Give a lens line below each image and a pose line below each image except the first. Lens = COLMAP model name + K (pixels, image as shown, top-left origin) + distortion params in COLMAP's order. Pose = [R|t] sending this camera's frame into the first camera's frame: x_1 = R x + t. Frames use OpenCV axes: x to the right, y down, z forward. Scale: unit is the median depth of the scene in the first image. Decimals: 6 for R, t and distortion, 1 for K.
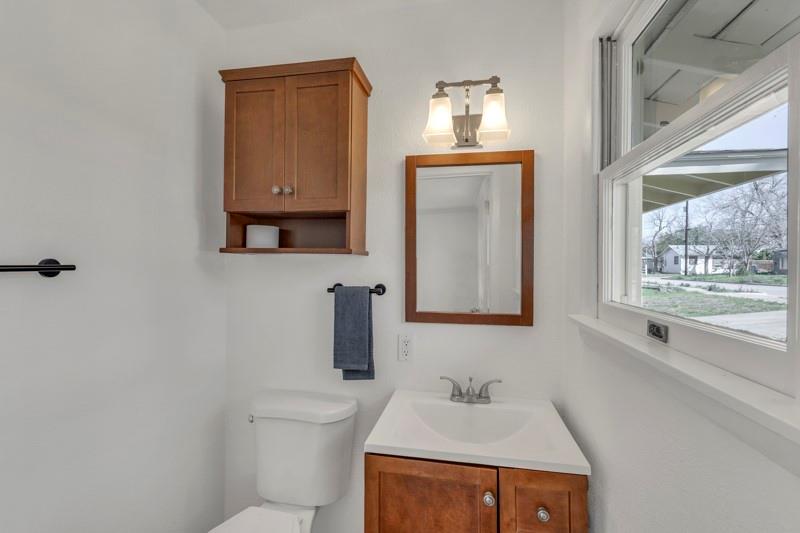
lens RADIAL K [[367.1, 0, 399.7], [0, 367.1, 265.4], [0, 0, 1]] dist [0.000539, 0.000013]
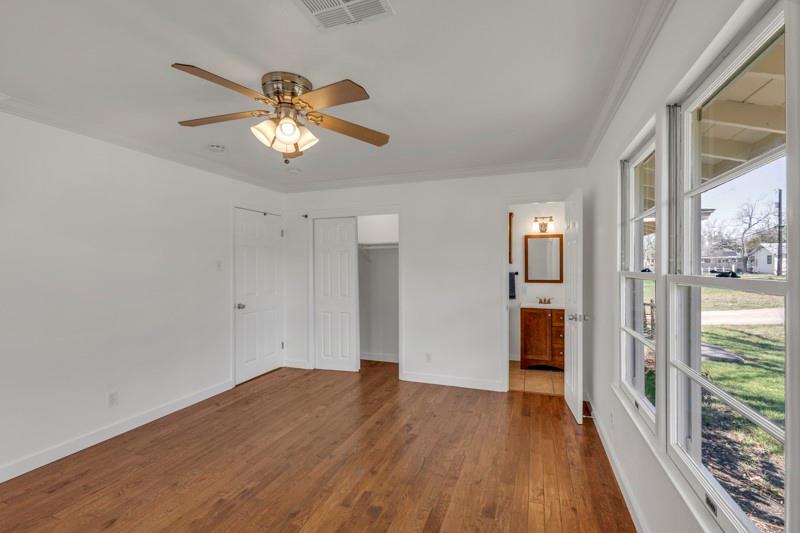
lens RADIAL K [[367.1, 0, 398.4], [0, 367.1, 266.4], [0, 0, 1]] dist [0.000539, 0.000013]
pose [[0.985236, -0.006890, -0.171065, -0.114530], [0.006557, 0.999975, -0.002513, 0.000361], [0.171078, 0.001354, 0.985256, -0.530249]]
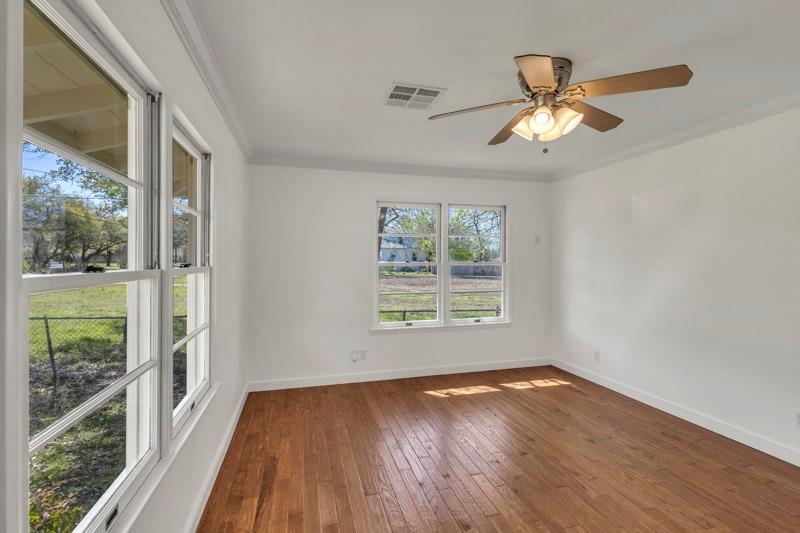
lens RADIAL K [[367.1, 0, 403.5], [0, 367.1, 265.1], [0, 0, 1]] dist [0.000539, 0.000013]
pose [[-0.898788, 0.005132, -0.438354, 0.127826], [-0.000554, 0.999917, 0.012842, -0.002707], [0.438384, 0.011786, -0.898711, 0.853399]]
